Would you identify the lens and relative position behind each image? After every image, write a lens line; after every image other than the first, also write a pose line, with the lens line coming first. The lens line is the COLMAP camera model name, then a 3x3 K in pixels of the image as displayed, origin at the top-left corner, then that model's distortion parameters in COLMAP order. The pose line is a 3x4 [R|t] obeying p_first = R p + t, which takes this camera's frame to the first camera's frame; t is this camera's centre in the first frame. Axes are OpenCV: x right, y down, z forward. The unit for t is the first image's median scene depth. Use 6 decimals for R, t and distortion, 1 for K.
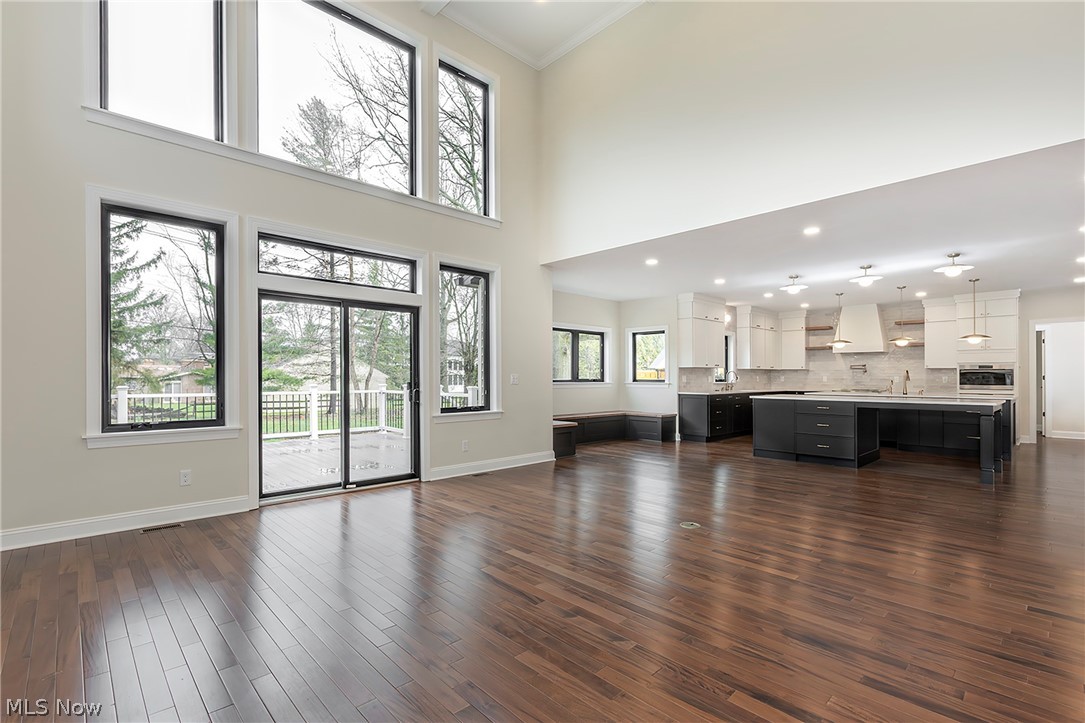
lens RADIAL K [[508.2, 0, 529.8], [0, 508.2, 364.6], [0, 0, 1]] dist [0.002212, 0.000260]
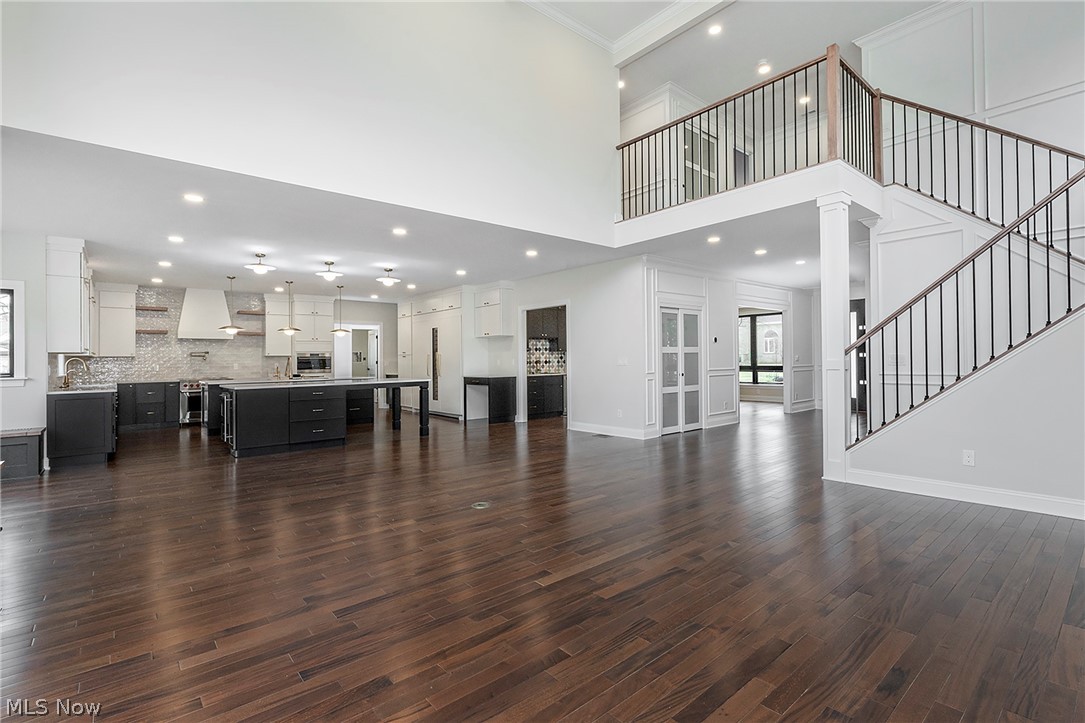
lens RADIAL K [[494.8, 0, 561.7], [0, 494.8, 356.7], [0, 0, 1]] dist [0.000118, -0.000196]
pose [[0.030440, 0.001757, 0.999535, -0.275235], [-0.008878, 0.999959, -0.001487, 0.005278], [-0.999497, -0.008829, 0.030454, 0.323443]]
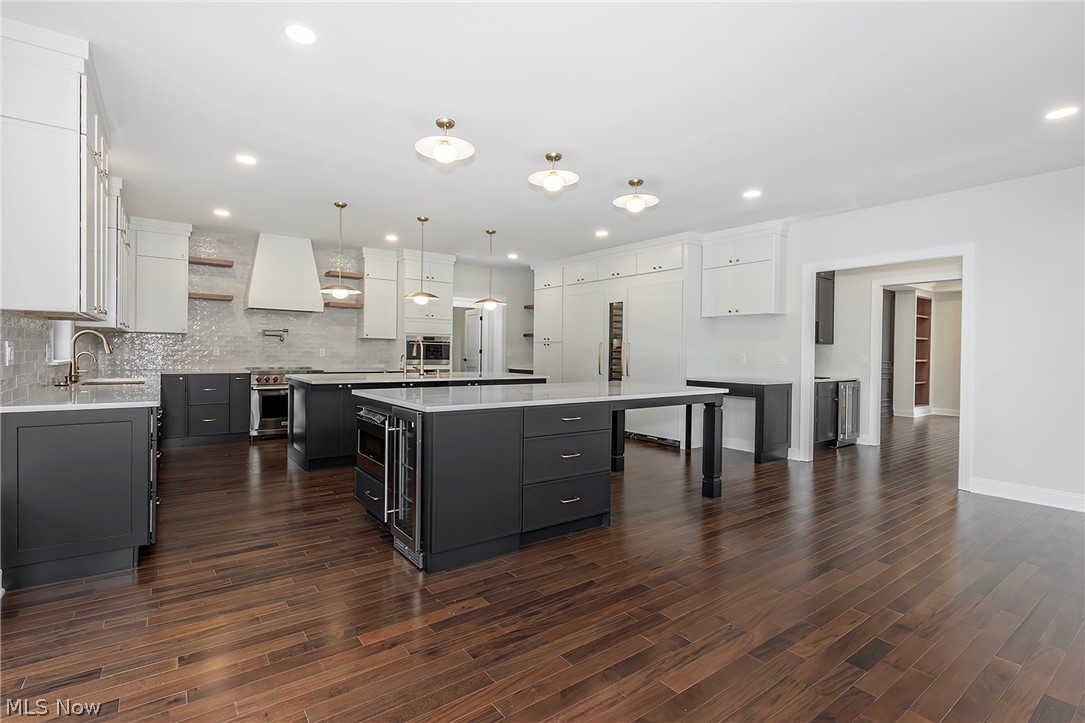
lens RADIAL K [[508.6, 0, 548.3], [0, 508.6, 360.2], [0, 0, 1]] dist [0.000273, 0.000165]
pose [[0.111764, -0.018437, 0.993564, 0.048057], [-0.036240, 0.999087, 0.022616, 0.013364], [-0.993074, -0.038534, 0.110994, 0.632284]]
